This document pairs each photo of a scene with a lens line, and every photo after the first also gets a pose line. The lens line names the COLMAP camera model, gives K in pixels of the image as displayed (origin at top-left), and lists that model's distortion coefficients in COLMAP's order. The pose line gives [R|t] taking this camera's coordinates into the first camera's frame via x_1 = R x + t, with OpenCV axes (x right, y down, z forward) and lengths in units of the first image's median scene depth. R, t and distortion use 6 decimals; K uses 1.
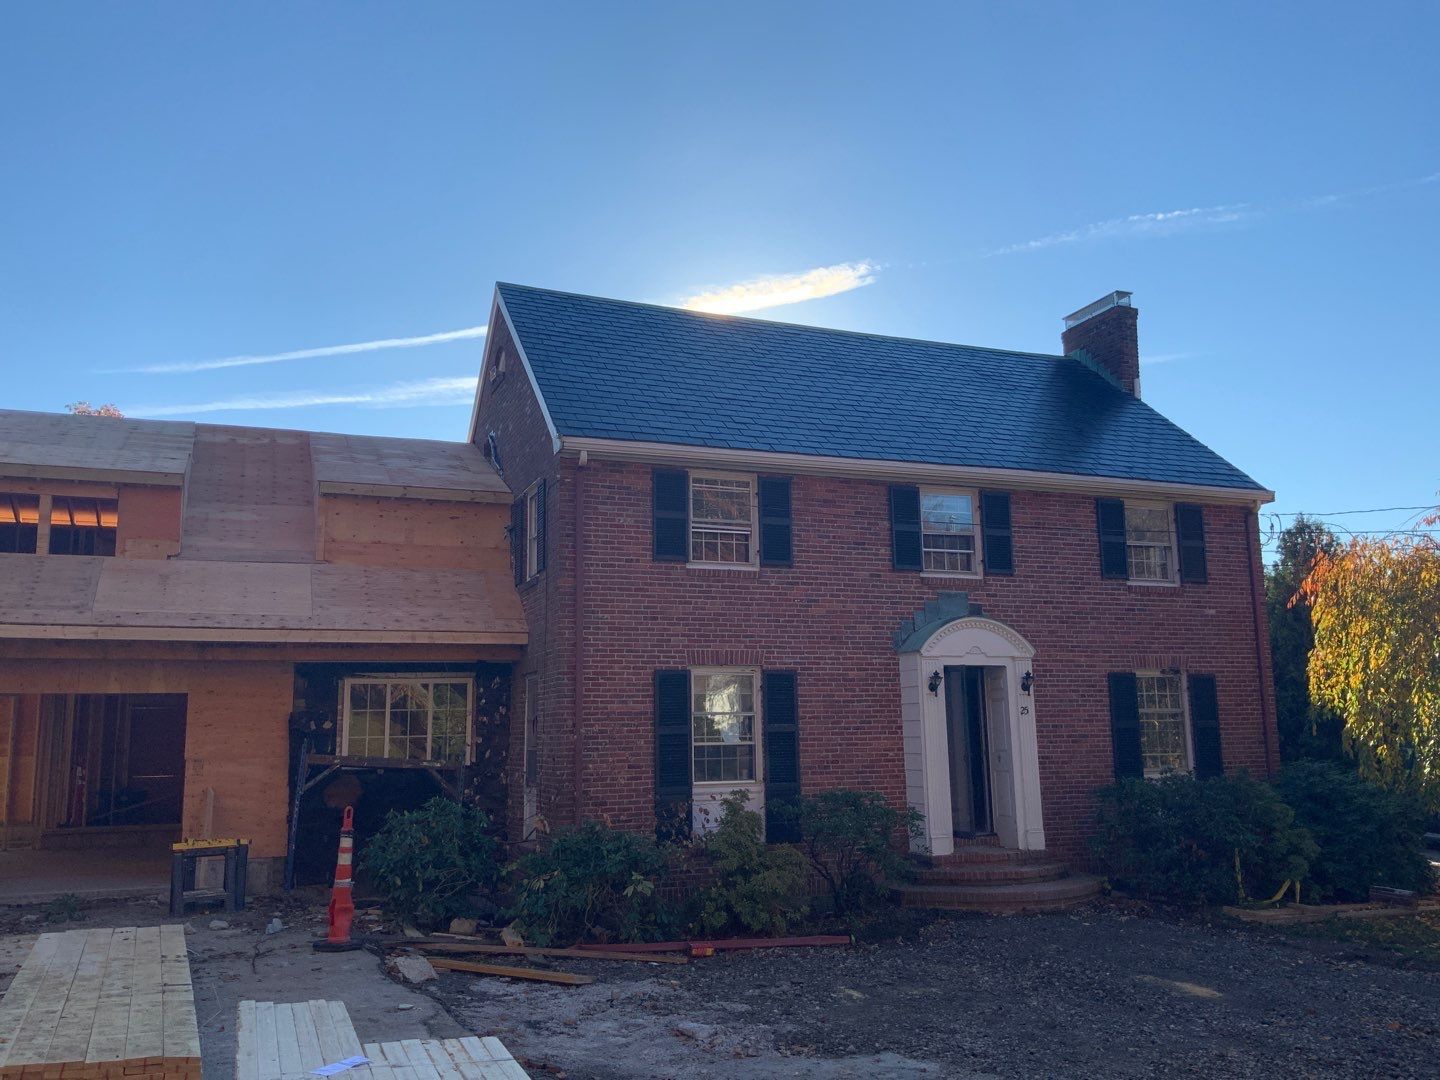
lens RADIAL K [[1203.2, 0, 728.5], [0, 1203.2, 549.7], [0, 0, 1]] dist [0.077473, -0.161456]
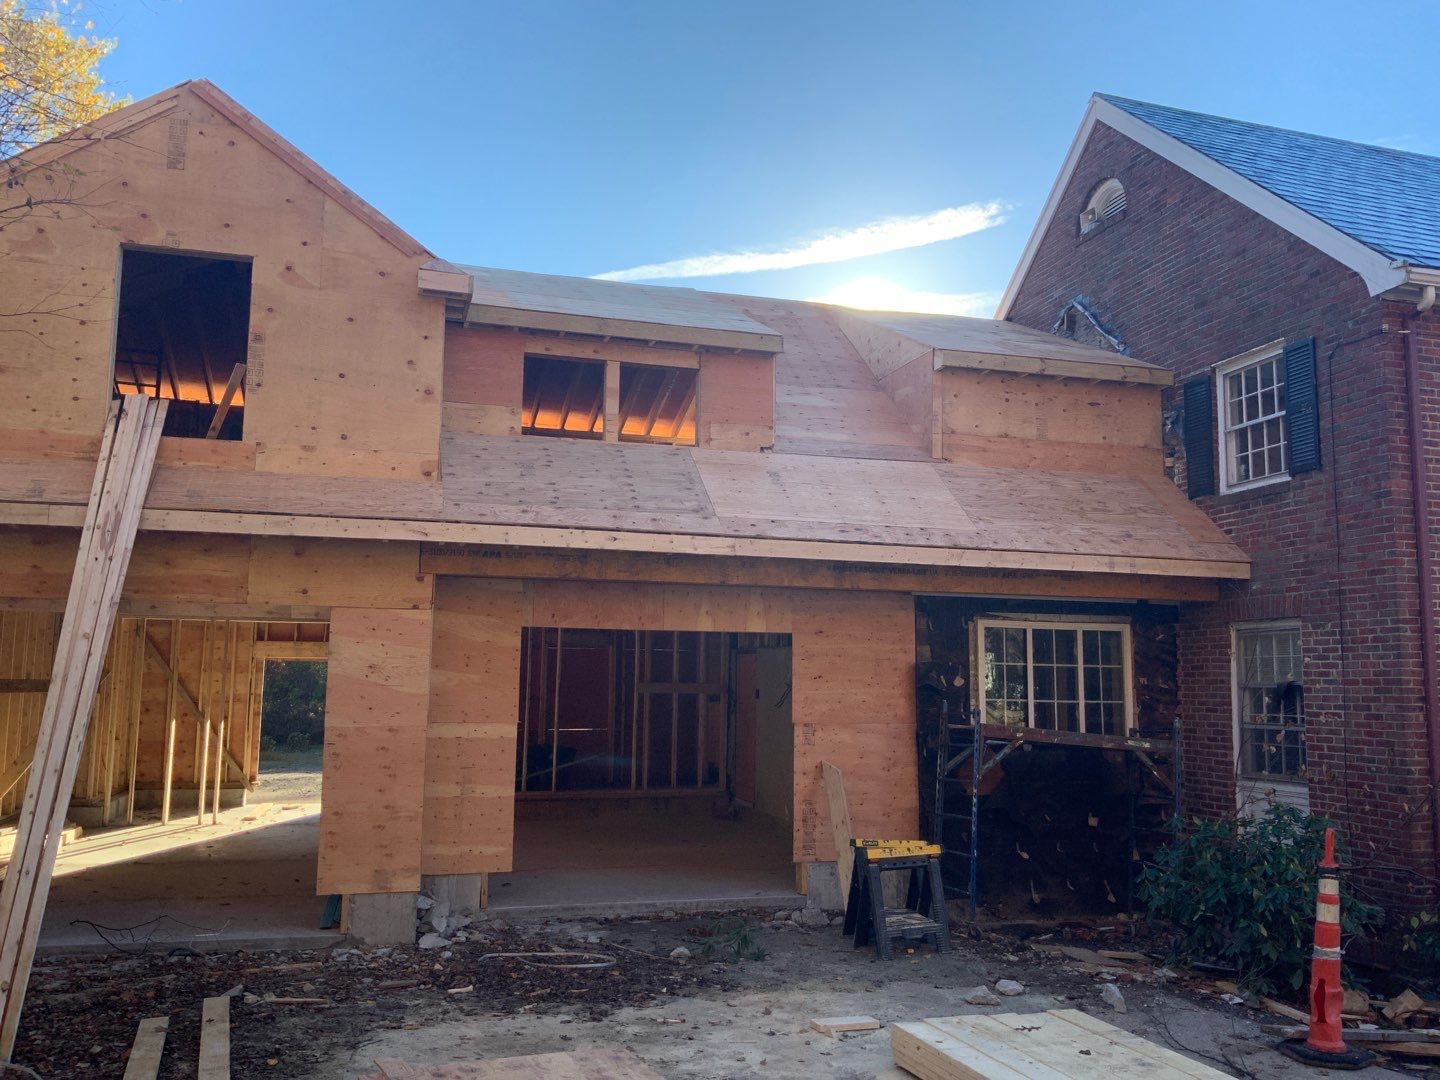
lens RADIAL K [[1203.2, 0, 706.0], [0, 1203.2, 552.6], [0, 0, 1]] dist [0.077473, -0.161456]
pose [[0.993829, 0.019473, -0.109198, -0.403483], [-0.014536, 0.998844, 0.045828, 0.035185], [0.109964, -0.043958, 0.992963, 0.261182]]
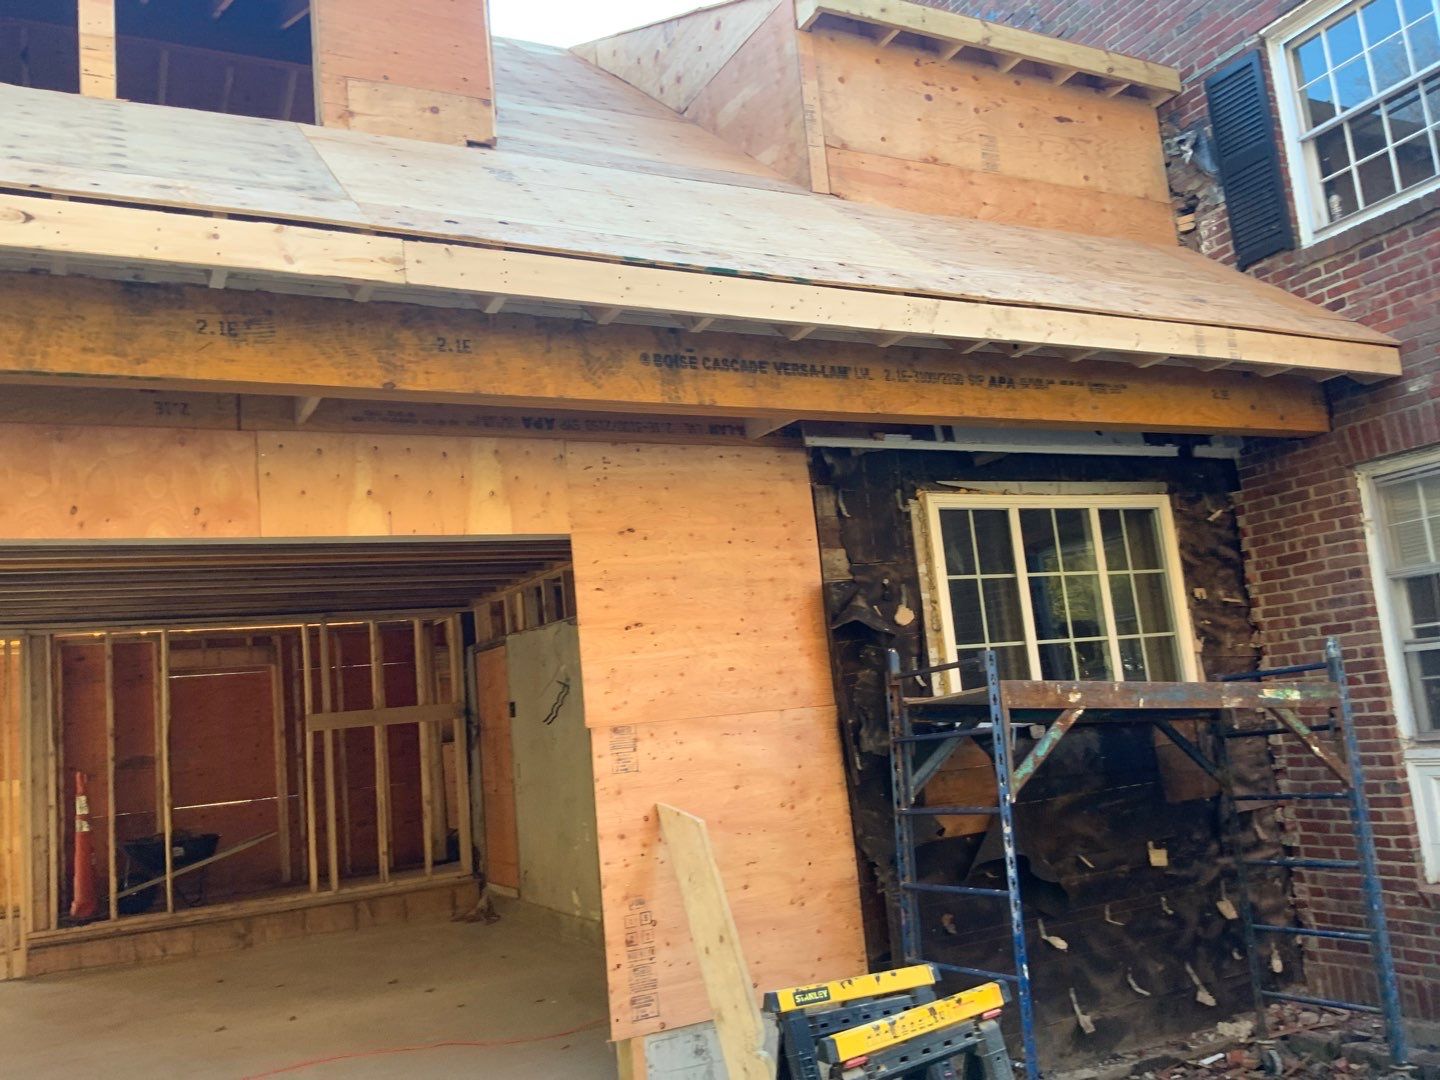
lens RADIAL K [[1203.2, 0, 713.0], [0, 1203.2, 564.1], [0, 0, 1]] dist [0.077473, -0.161456]
pose [[0.993036, -0.059806, 0.101502, -0.424471], [0.057709, 0.998057, 0.023475, 0.116296], [-0.102708, -0.017454, 0.994558, 0.637063]]
